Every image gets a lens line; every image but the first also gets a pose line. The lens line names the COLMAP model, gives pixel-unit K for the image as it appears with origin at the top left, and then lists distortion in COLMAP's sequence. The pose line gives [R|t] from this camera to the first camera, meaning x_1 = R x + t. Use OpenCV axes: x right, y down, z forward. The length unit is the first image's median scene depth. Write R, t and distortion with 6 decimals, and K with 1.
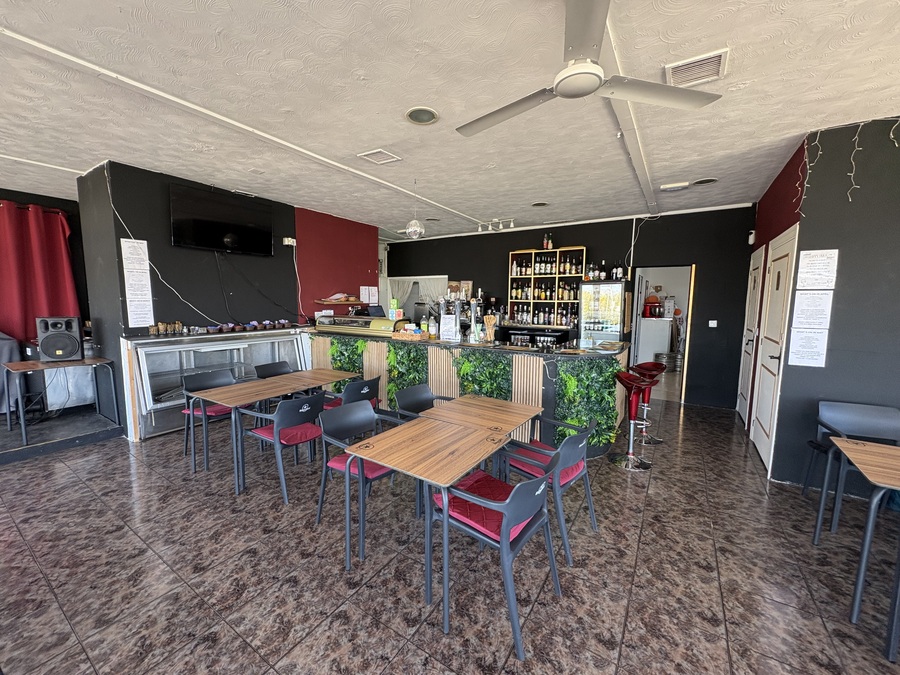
lens RADIAL K [[357.1, 0, 451.1], [0, 357.1, 337.2], [0, 0, 1]] dist [-0.001500, -0.000735]
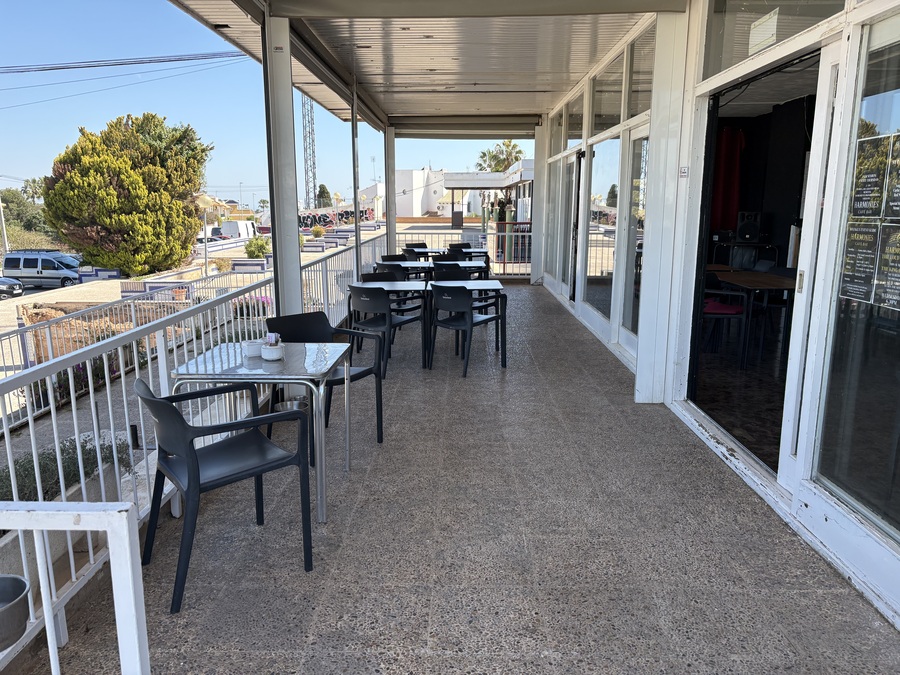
lens RADIAL K [[681.6, 0, 443.4], [0, 681.6, 344.5], [0, 0, 1]] dist [0.046238, -0.054563]
pose [[0.512313, 0.161207, -0.843533, 0.498317], [-0.083670, 0.986921, 0.137794, 0.145020], [0.854714, -0.000015, 0.519100, -1.105484]]
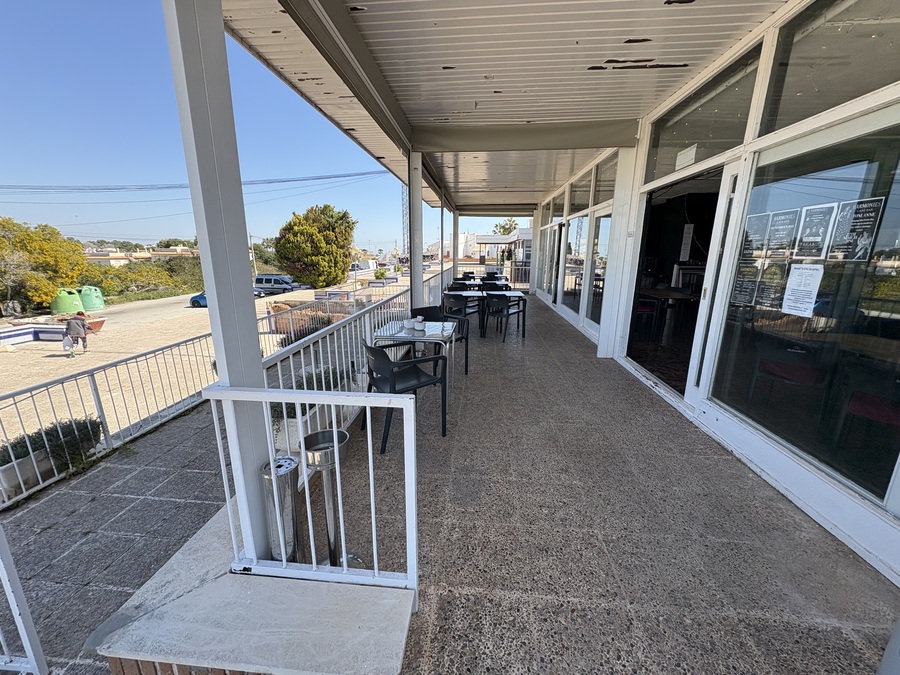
lens RADIAL K [[357.1, 0, 447.4], [0, 357.1, 340.2], [0, 0, 1]] dist [-0.001500, -0.000735]
pose [[0.453038, 0.205242, -0.867544, 0.471045], [-0.094011, 0.978711, 0.182449, 0.155402], [0.886520, -0.001098, 0.462688, -1.167910]]
